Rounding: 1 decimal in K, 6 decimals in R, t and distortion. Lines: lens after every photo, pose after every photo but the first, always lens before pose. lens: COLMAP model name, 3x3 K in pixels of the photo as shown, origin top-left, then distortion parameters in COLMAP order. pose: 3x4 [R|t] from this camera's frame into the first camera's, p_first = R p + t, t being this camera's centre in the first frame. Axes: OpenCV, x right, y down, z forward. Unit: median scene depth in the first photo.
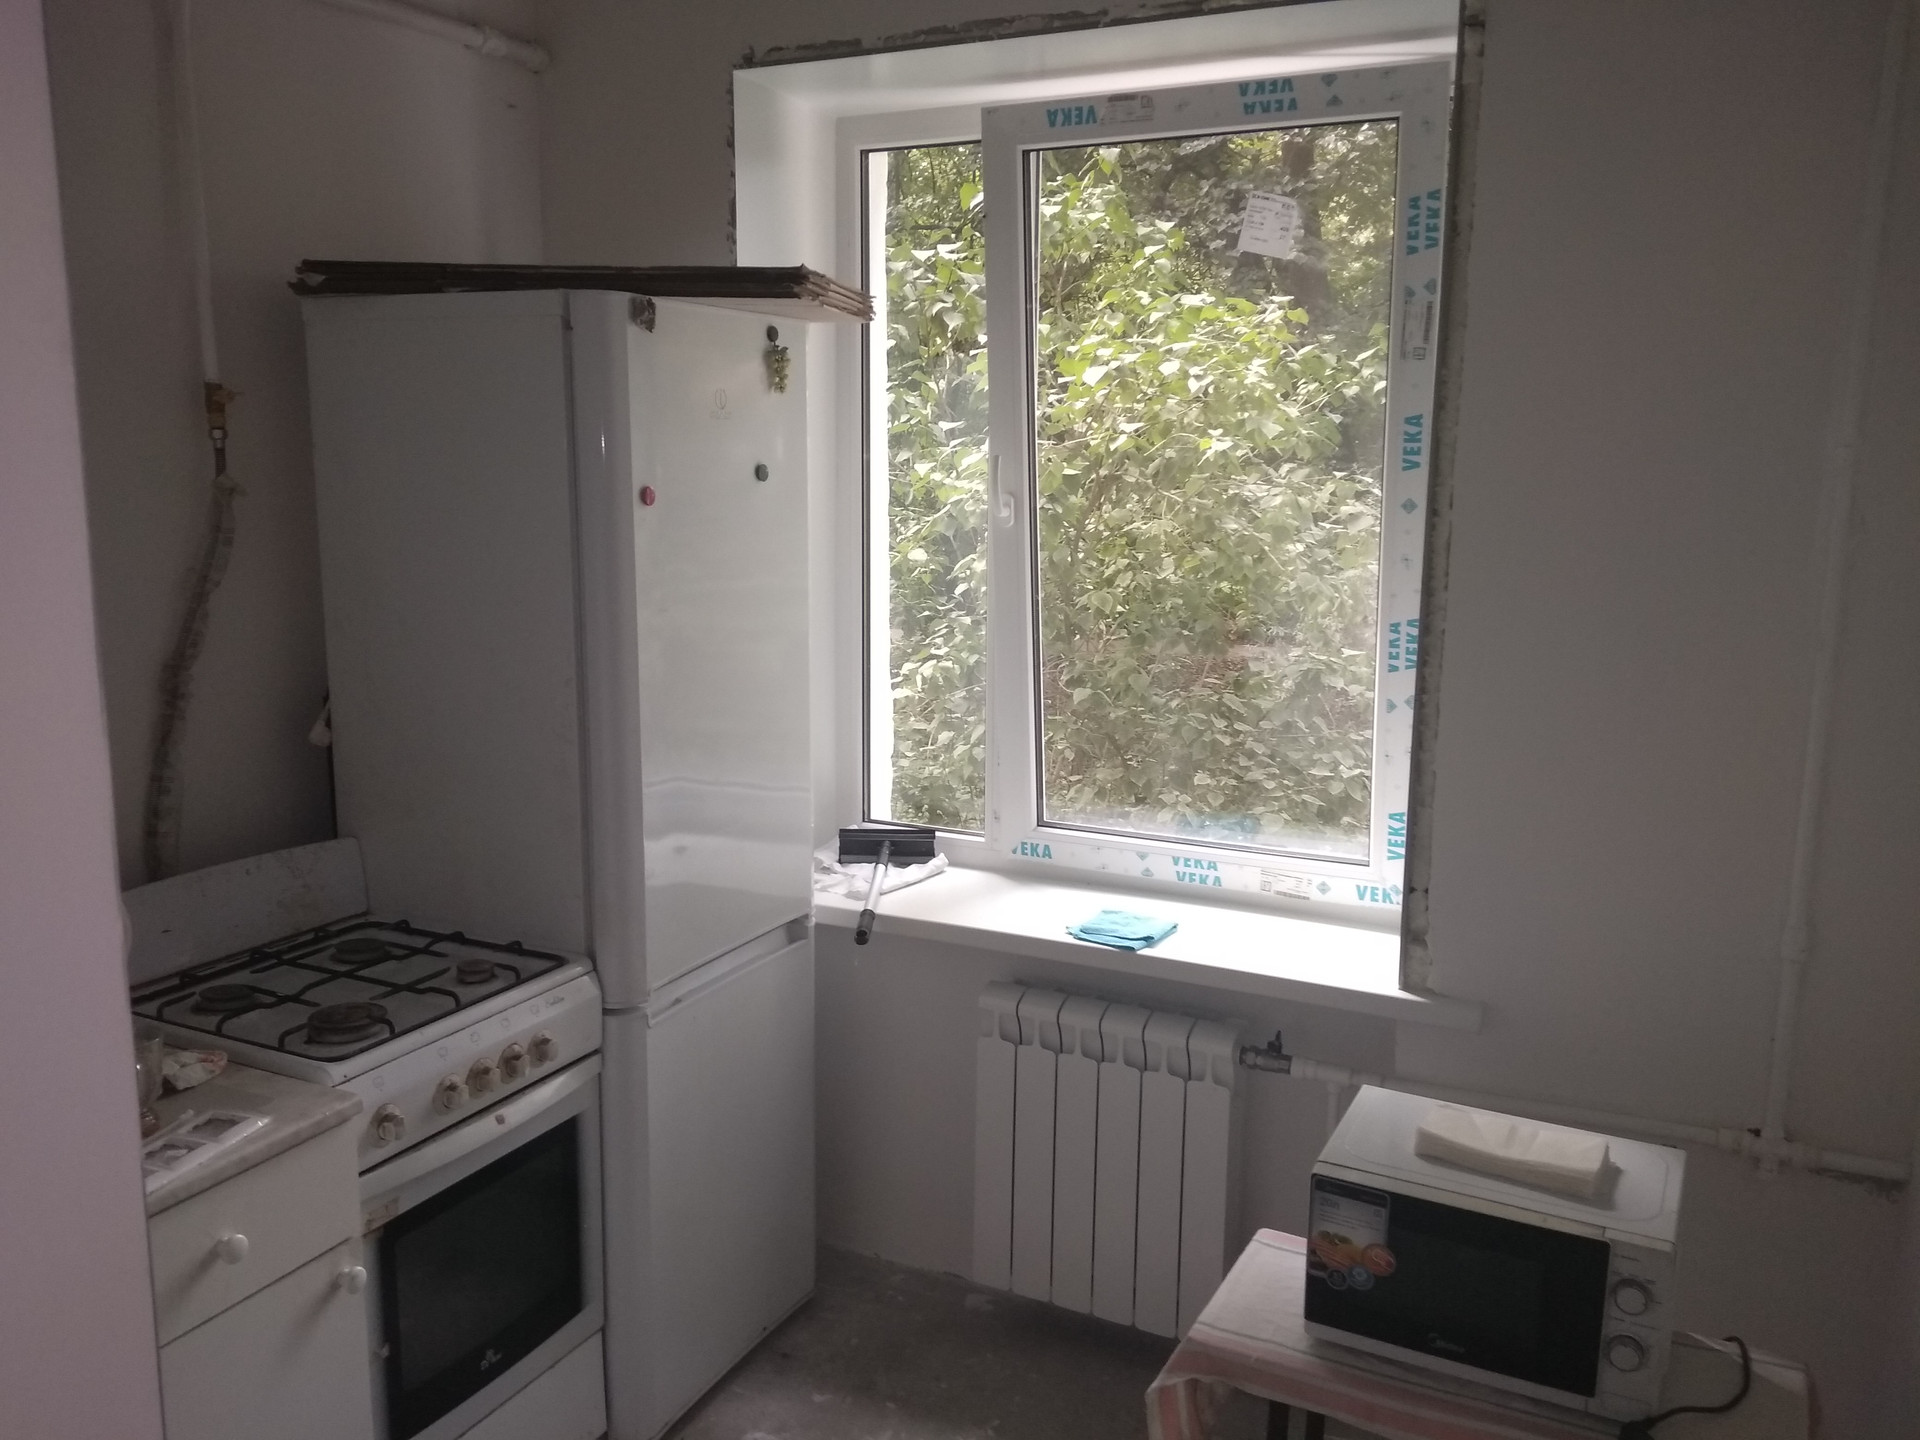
lens RADIAL K [[1571.0, 0, 948.1], [0, 1571.0, 715.0], [0, 0, 1]] dist [0.096880, -0.145372]
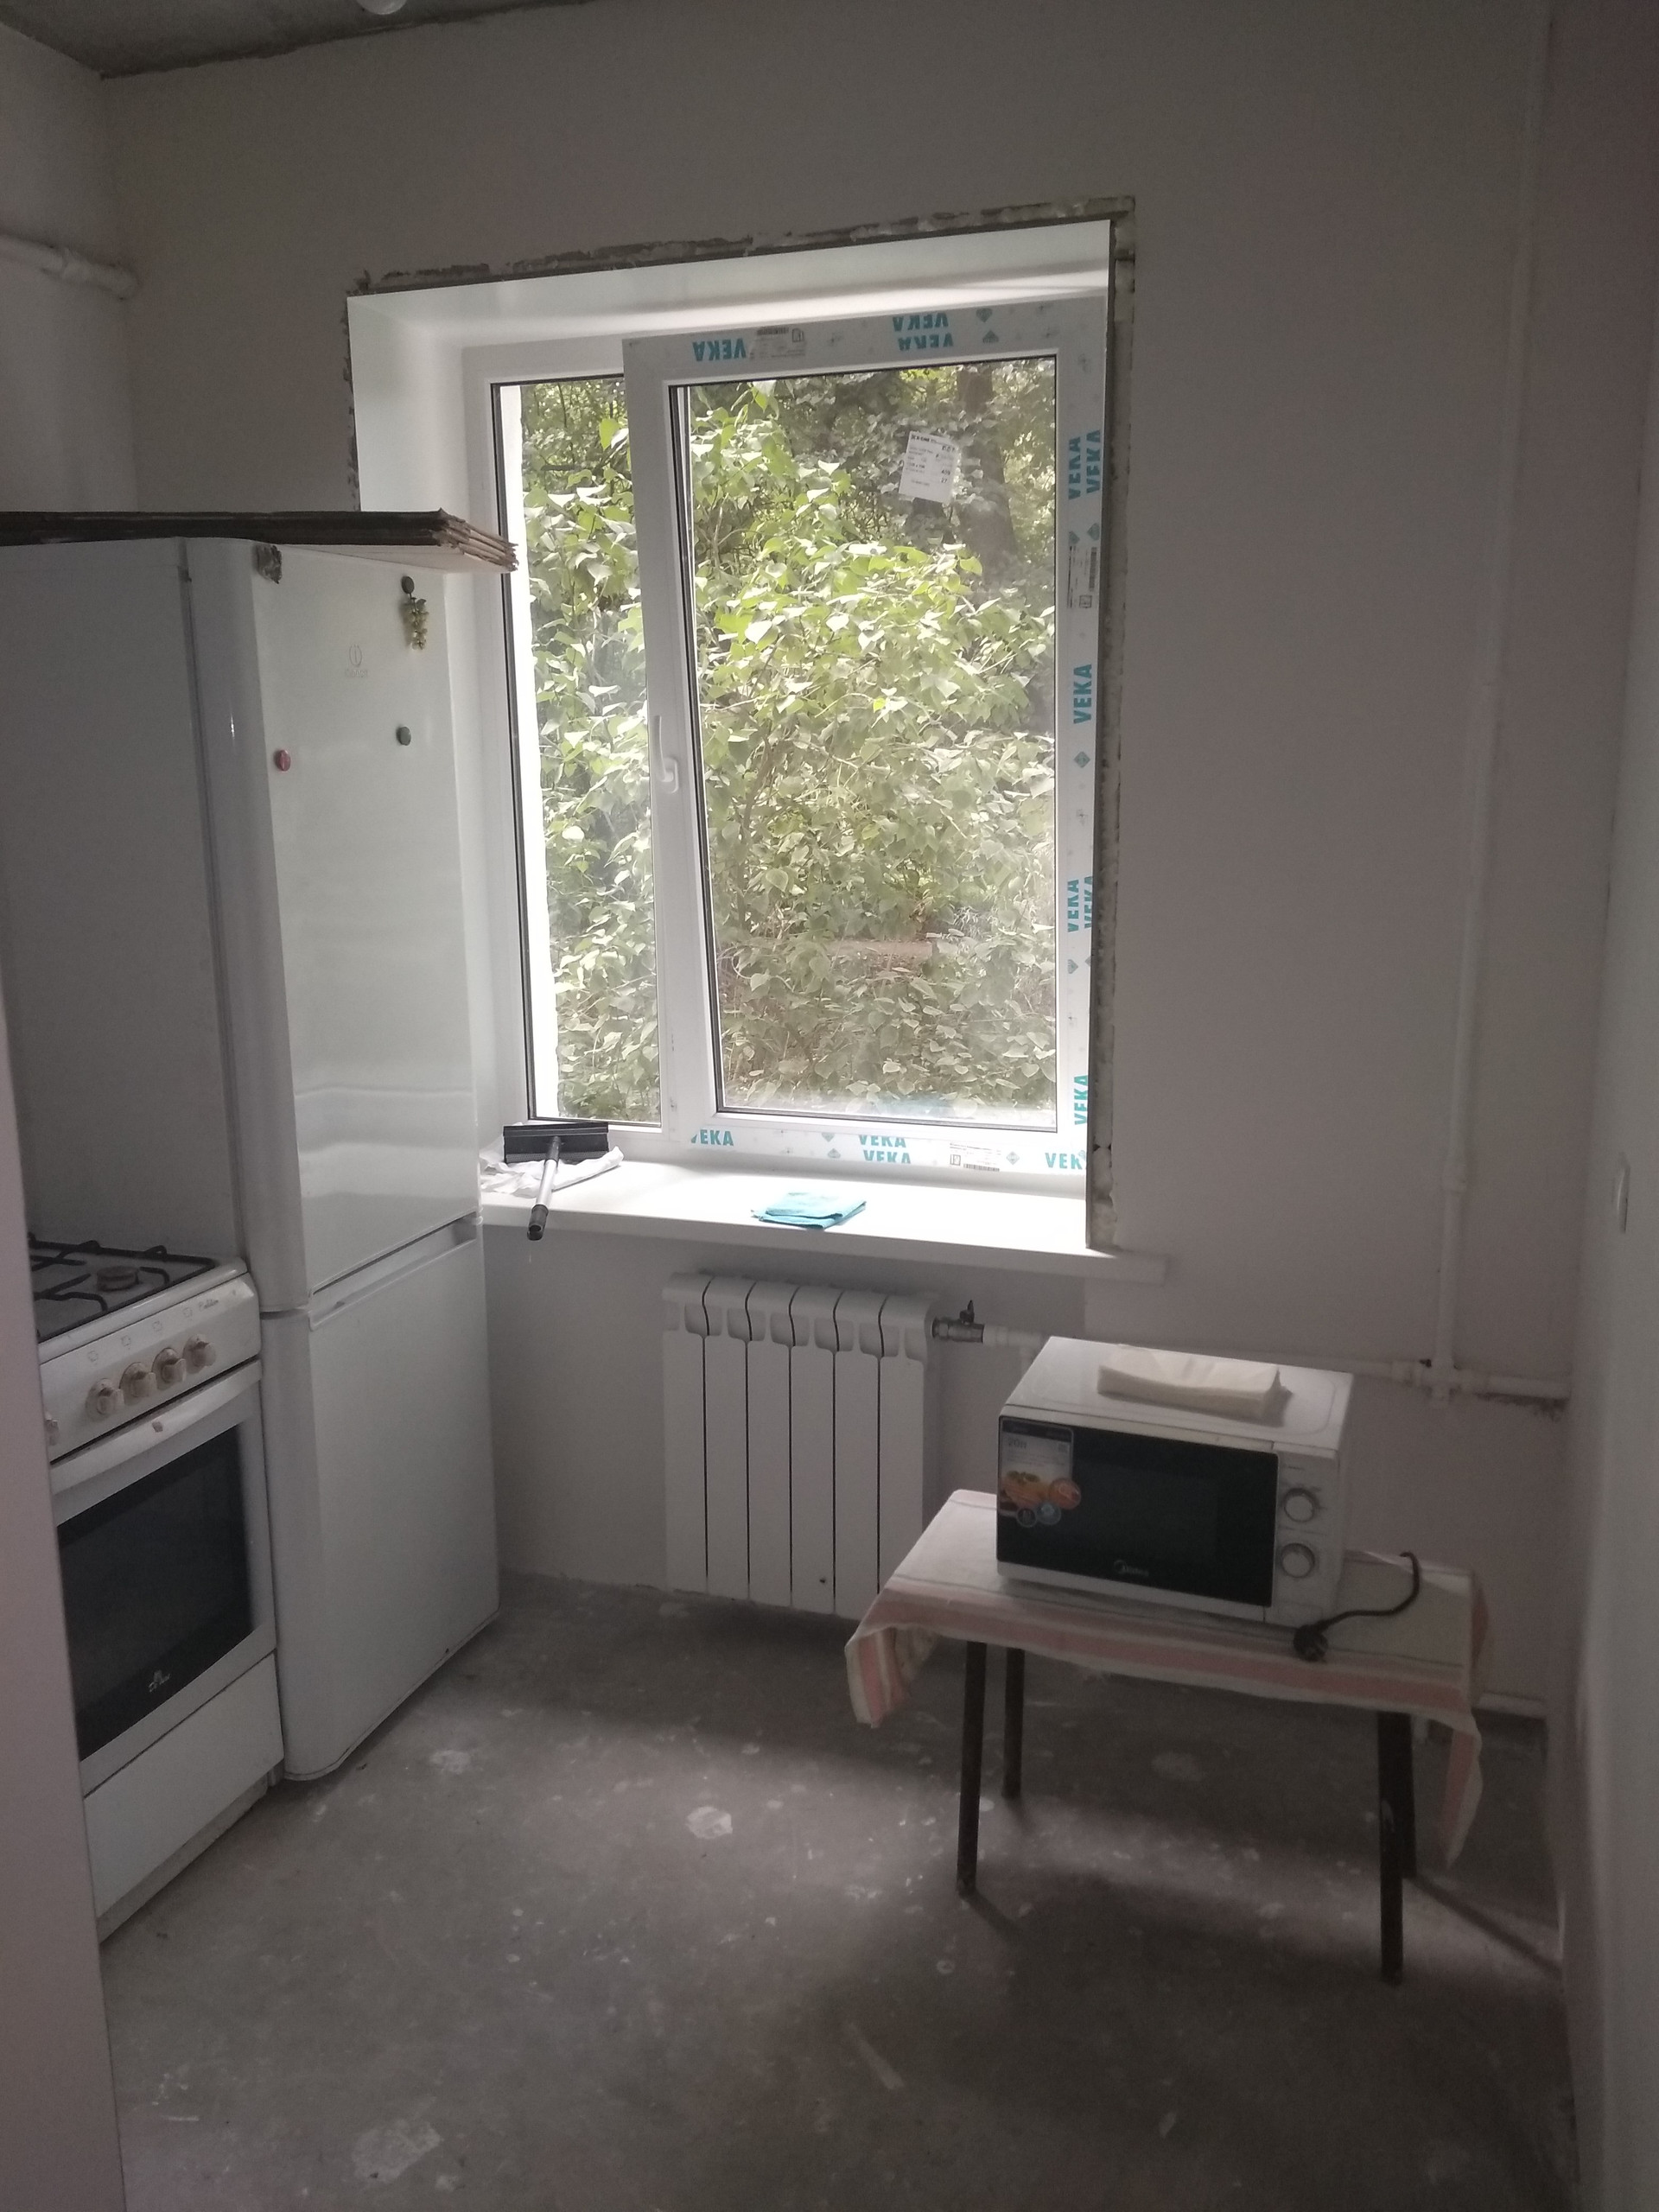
lens RADIAL K [[1810.0, 0, 824.4], [0, 1810.0, 1092.2], [0, 0, 1]] dist [0.096880, -0.145372]
pose [[0.992300, -0.043233, 0.116071, -0.005508], [0.039668, 0.998673, 0.032852, 0.029559], [-0.117337, -0.027994, 0.992698, -0.099250]]
